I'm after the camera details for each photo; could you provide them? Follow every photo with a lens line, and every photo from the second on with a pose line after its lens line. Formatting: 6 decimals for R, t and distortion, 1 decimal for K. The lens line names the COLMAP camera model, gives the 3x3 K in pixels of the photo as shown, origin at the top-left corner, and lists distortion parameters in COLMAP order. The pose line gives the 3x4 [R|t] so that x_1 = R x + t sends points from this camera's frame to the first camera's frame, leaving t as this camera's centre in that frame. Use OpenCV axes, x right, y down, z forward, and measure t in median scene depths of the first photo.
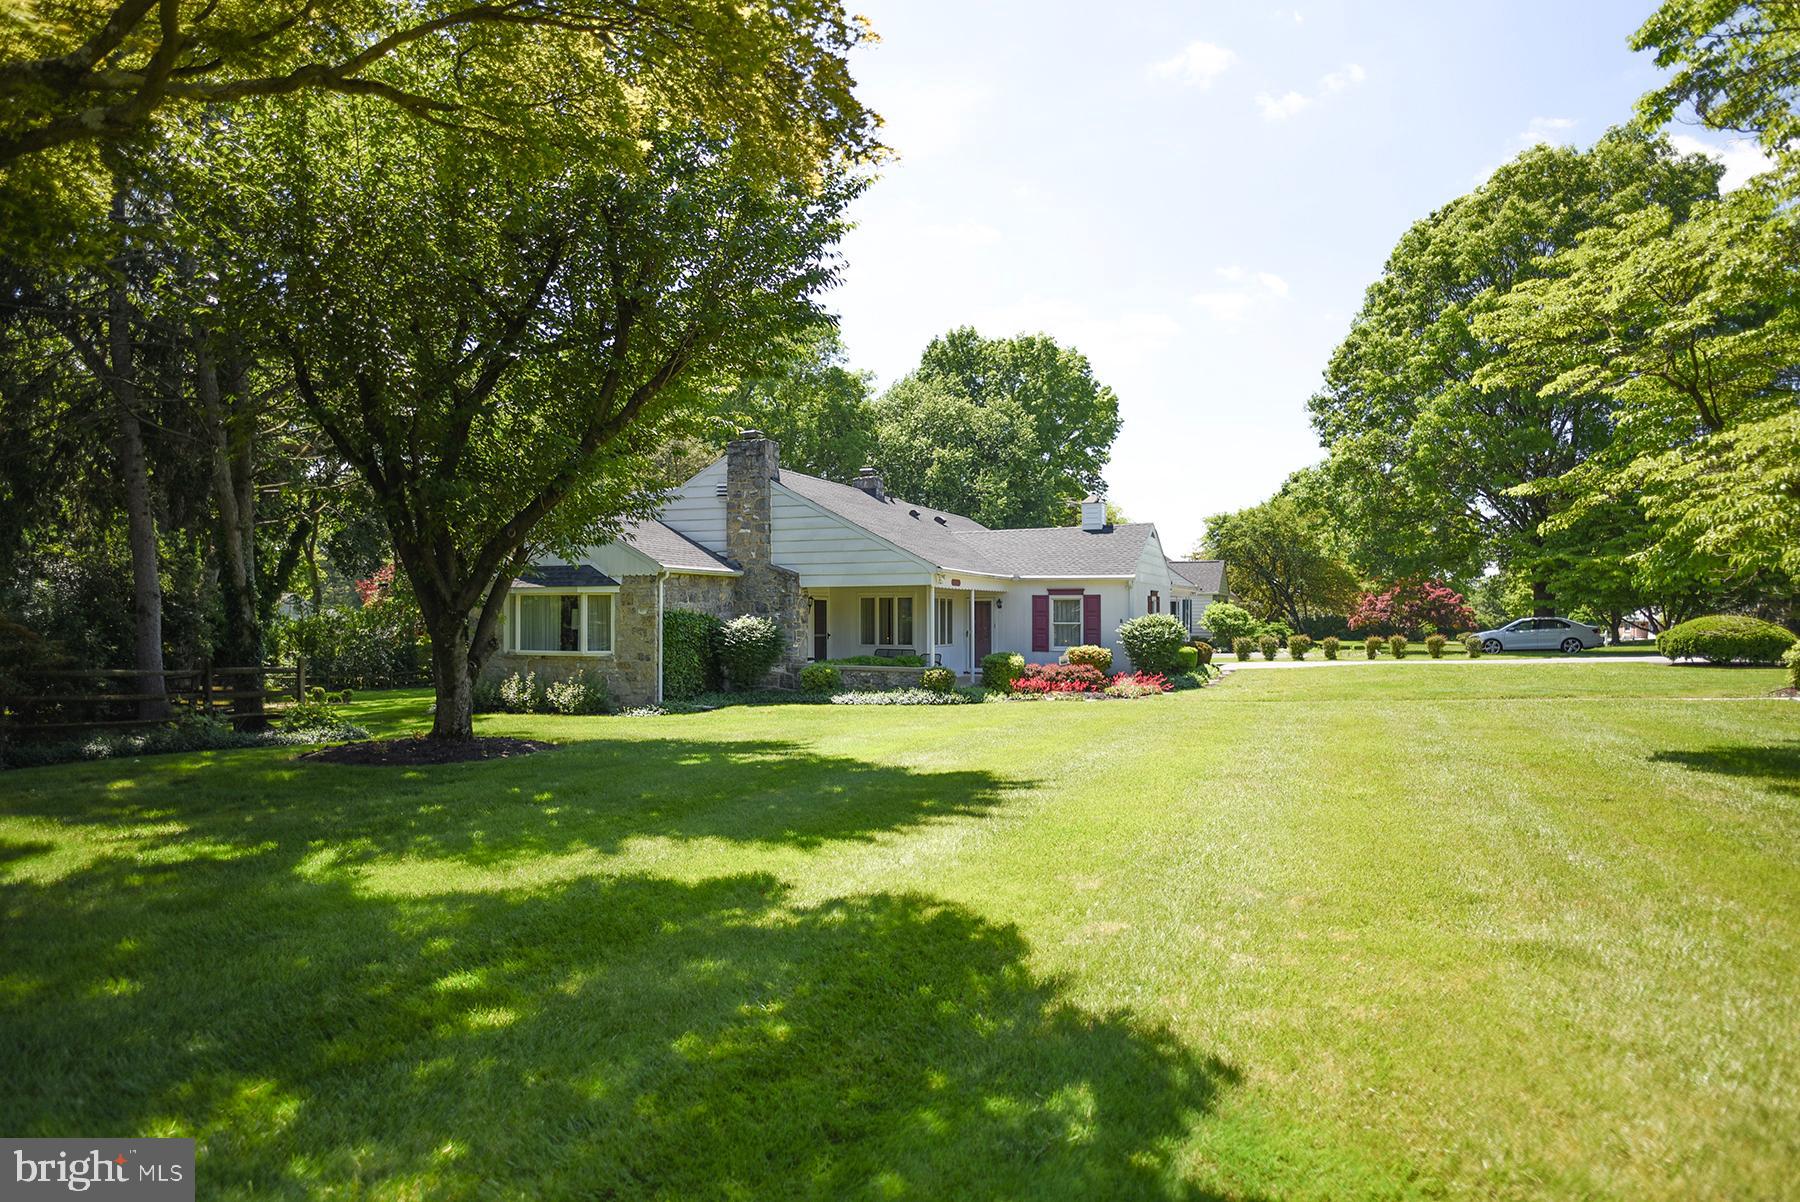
lens RADIAL K [[1088.5, 0, 894.8], [0, 1088.5, 634.2], [0, 0, 1]] dist [-0.027897, 0.000039]
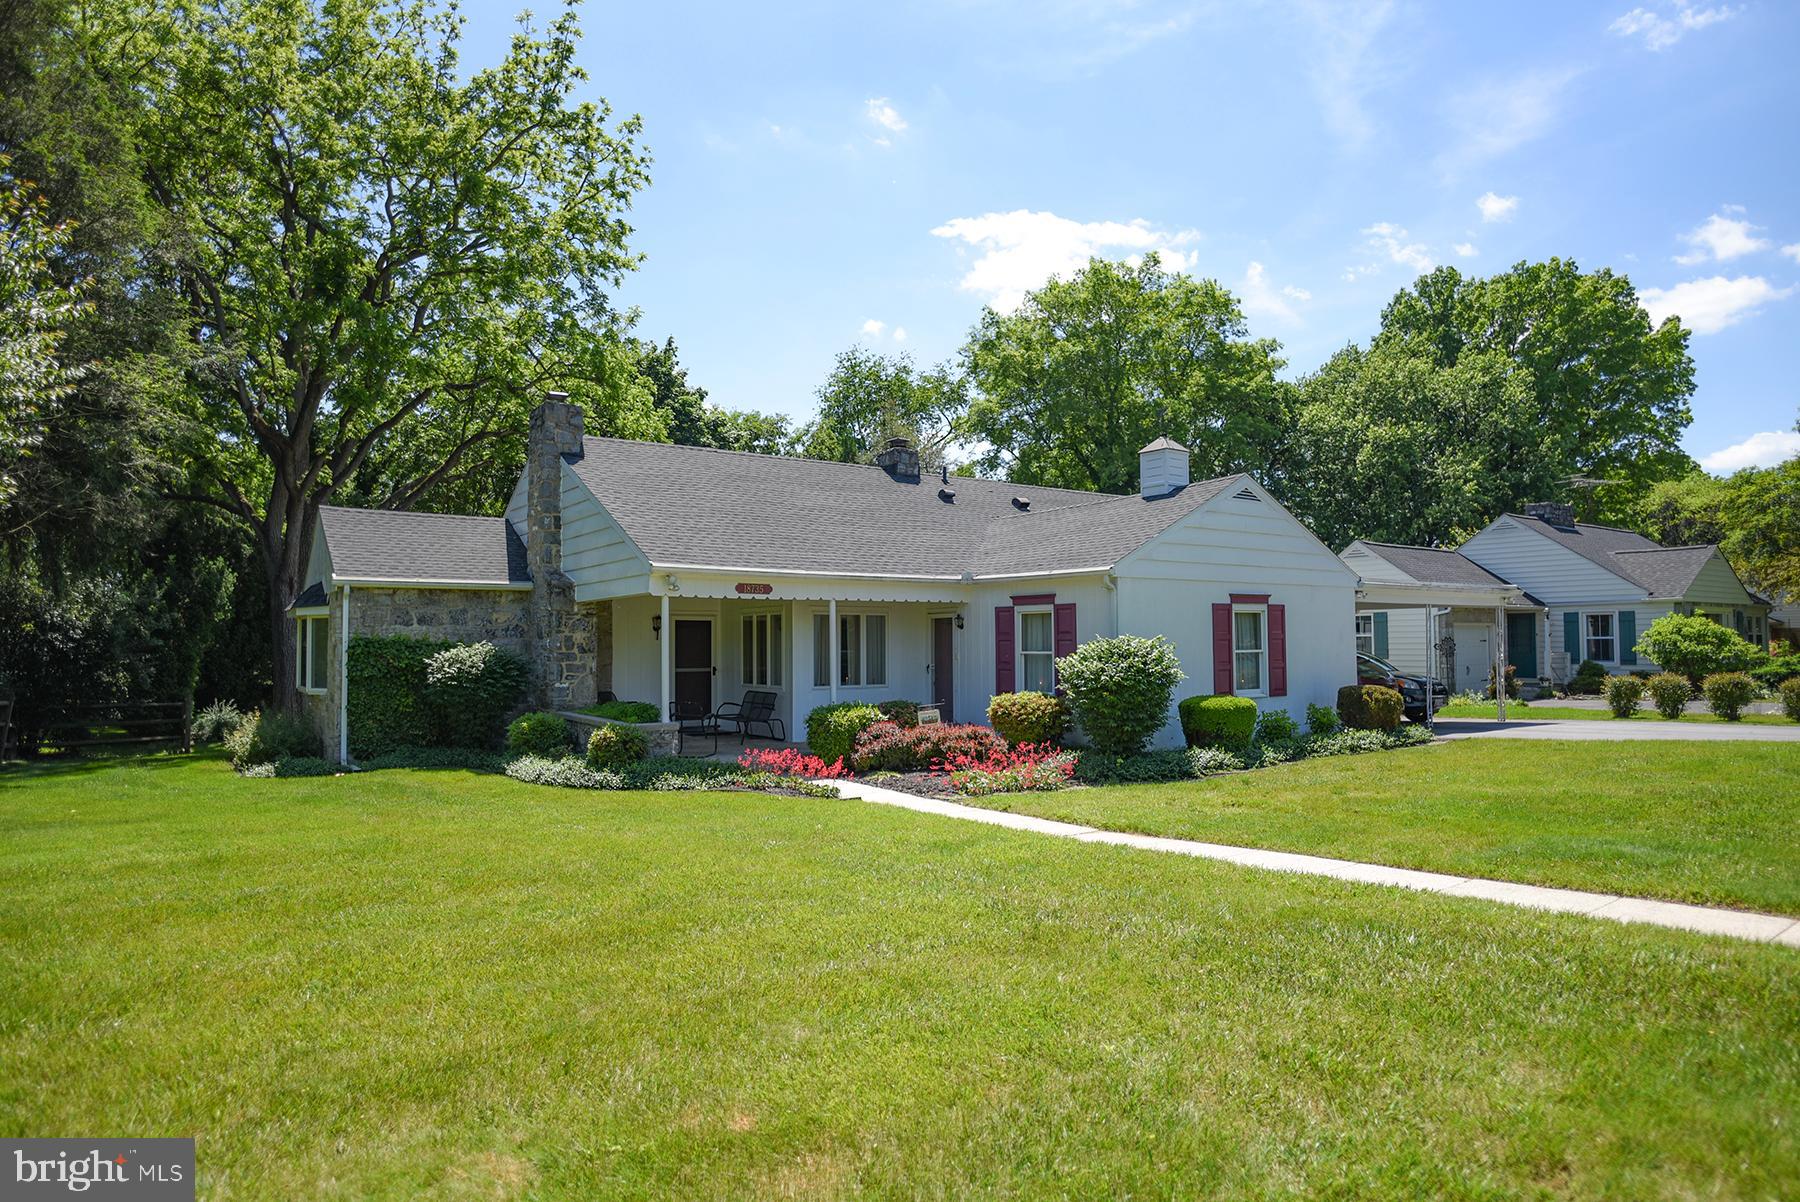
lens RADIAL K [[1085.3, 0, 898.3], [0, 1085.3, 603.7], [0, 0, 1]] dist [-0.000749, -0.000048]
pose [[0.849660, -0.029607, -0.526499, 0.195111], [-0.000509, 0.998376, -0.056964, -0.001027], [0.527331, 0.048668, 0.848265, 0.216710]]
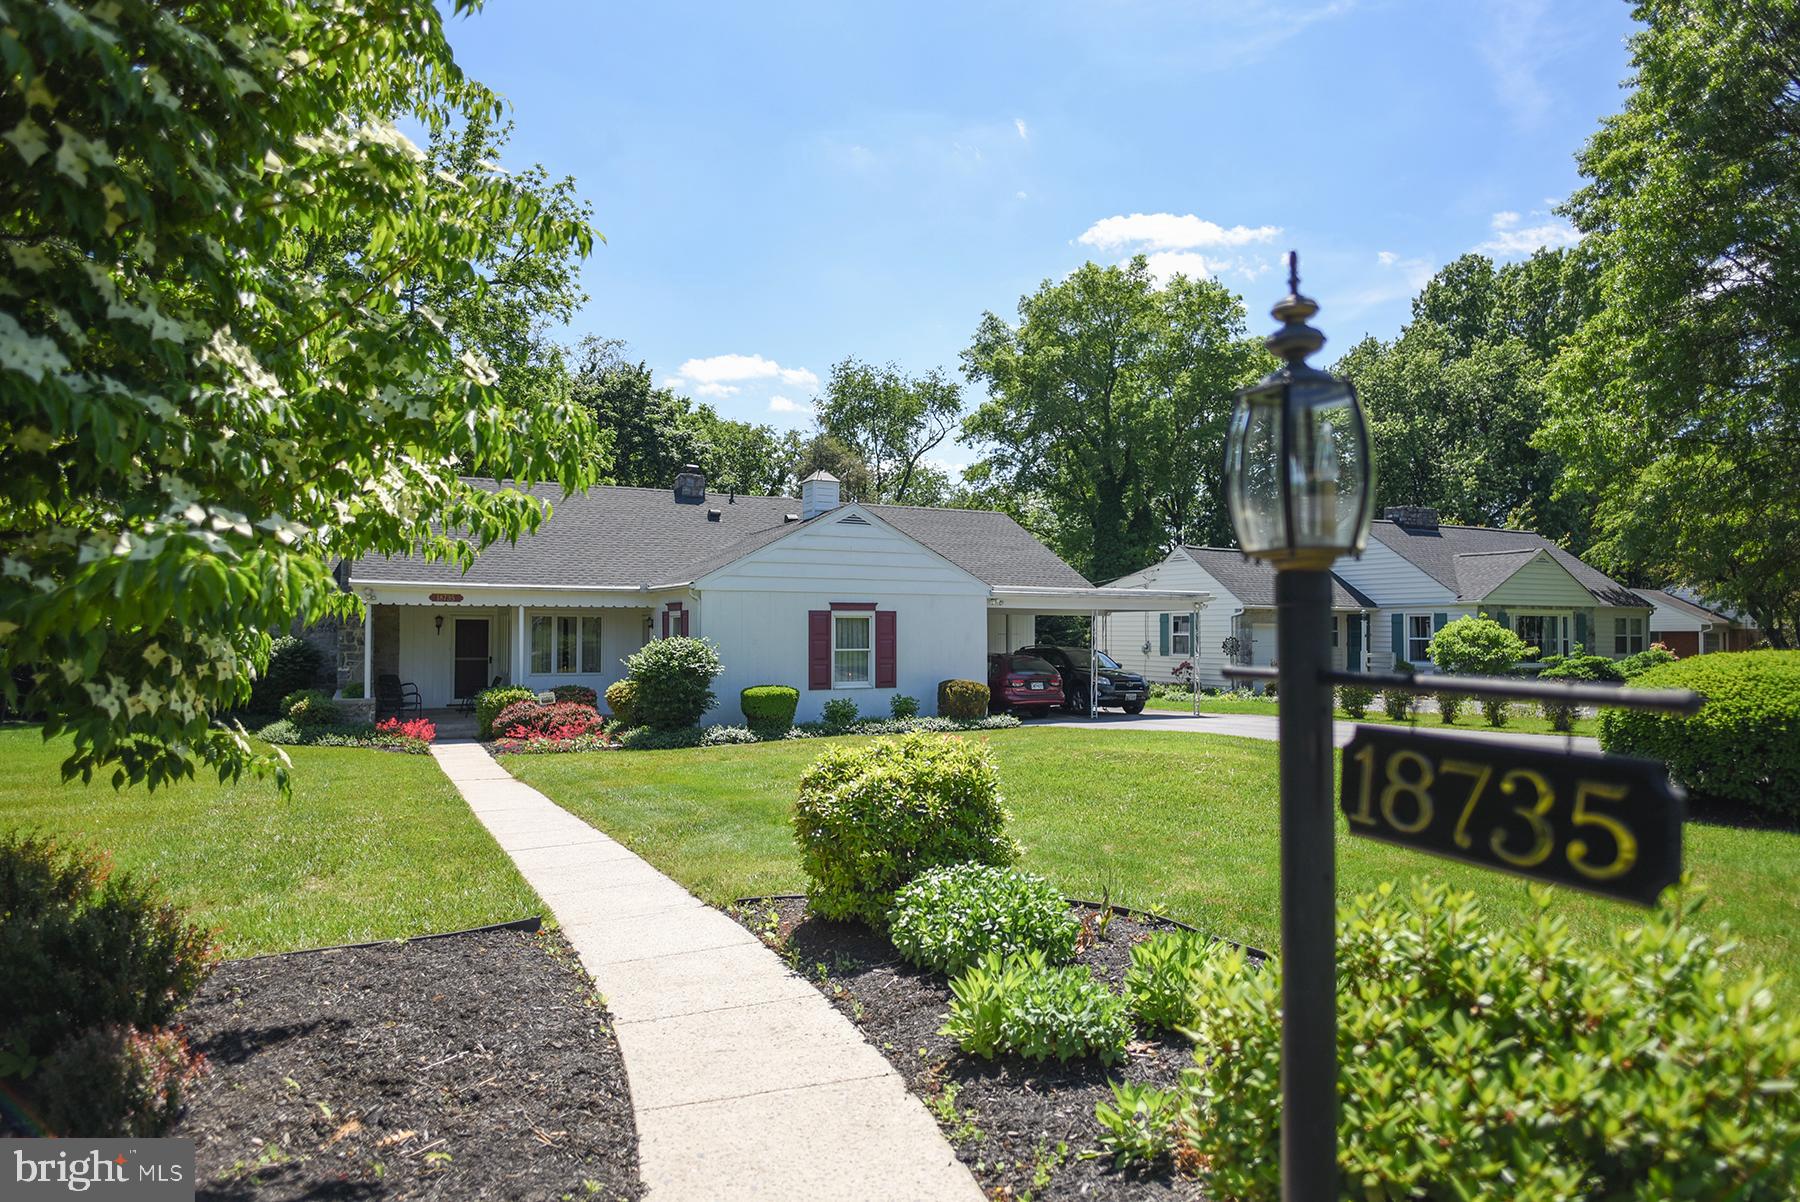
lens RADIAL K [[1088.5, 0, 894.8], [0, 1088.5, 634.2], [0, 0, 1]] dist [-0.027897, 0.000039]
pose [[0.752891, -0.000324, -0.658145, 0.363684], [-0.013419, 0.999784, -0.015844, -0.004653], [0.658008, 0.020760, 0.752725, 0.257584]]
